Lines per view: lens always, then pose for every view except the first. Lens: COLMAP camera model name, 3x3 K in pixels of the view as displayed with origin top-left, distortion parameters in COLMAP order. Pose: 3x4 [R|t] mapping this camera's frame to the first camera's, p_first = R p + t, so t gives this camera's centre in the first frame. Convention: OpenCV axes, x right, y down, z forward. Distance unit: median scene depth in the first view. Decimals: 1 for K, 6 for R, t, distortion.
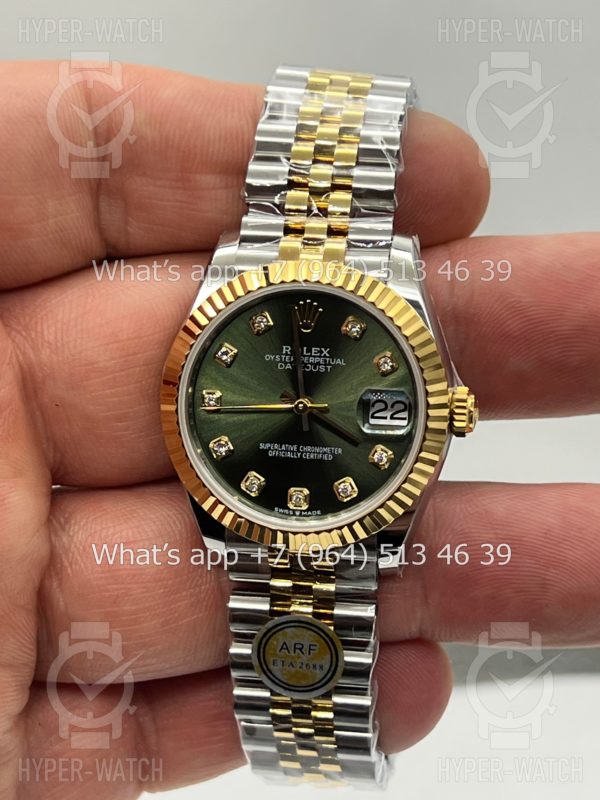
lens RADIAL K [[1779.8, 0, 300.0], [0, 1779.8, 400.0], [0, 0, 1]] dist [0.242469, -0.787098]
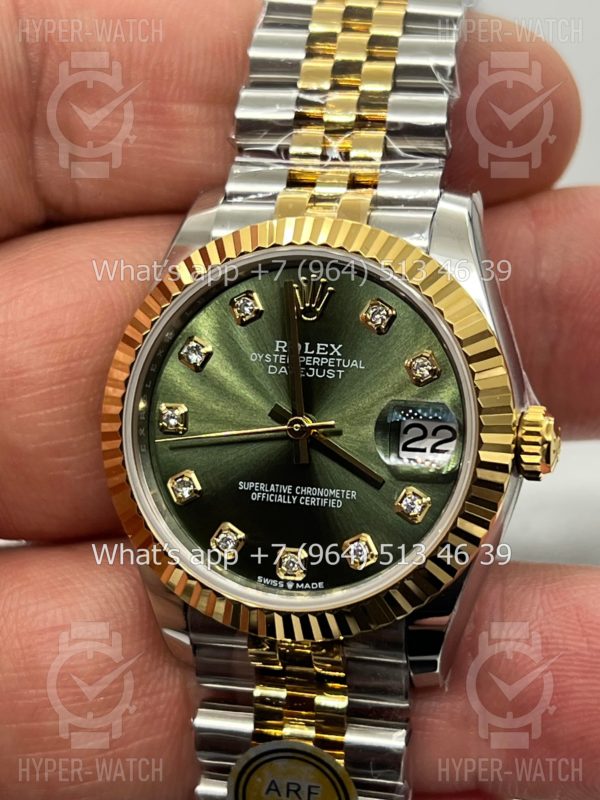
lens RADIAL K [[1779.8, 0, 300.0], [0, 1779.8, 400.0], [0, 0, 1]] dist [0.242469, -0.787098]
pose [[0.994514, 0.022279, -0.102200, 0.070245], [-0.032370, 0.994643, -0.098171, 0.059527], [0.099466, 0.100941, 0.989908, 0.315593]]
